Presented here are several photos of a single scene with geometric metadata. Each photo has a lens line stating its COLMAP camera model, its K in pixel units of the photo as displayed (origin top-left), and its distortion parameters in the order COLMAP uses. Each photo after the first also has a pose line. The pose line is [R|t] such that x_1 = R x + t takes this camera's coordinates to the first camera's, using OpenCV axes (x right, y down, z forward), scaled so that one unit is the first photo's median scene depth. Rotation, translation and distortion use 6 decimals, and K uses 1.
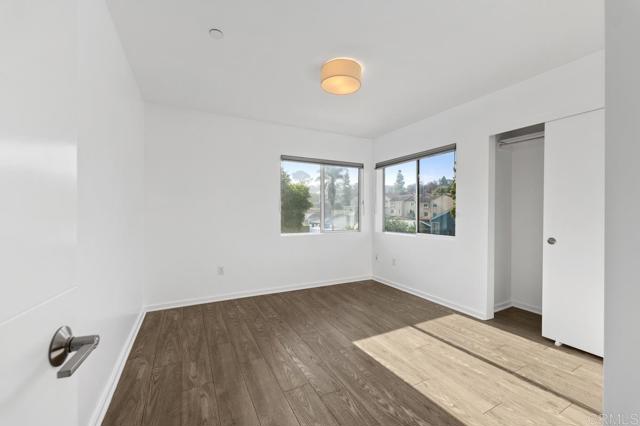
lens RADIAL K [[260.4, 0, 319.3], [0, 260.4, 209.0], [0, 0, 1]] dist [-0.002003, -0.000242]
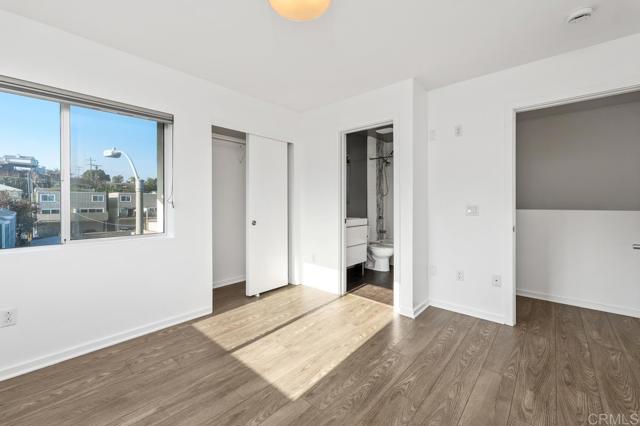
lens RADIAL K [[260.4, 0, 319.3], [0, 260.4, 209.0], [0, 0, 1]] dist [-0.002003, -0.000242]
pose [[-0.347491, -0.031706, 0.937147, -0.490193], [-0.007510, 0.999490, 0.031031, 0.004386], [-0.937653, 0.003745, -0.347552, 1.137493]]
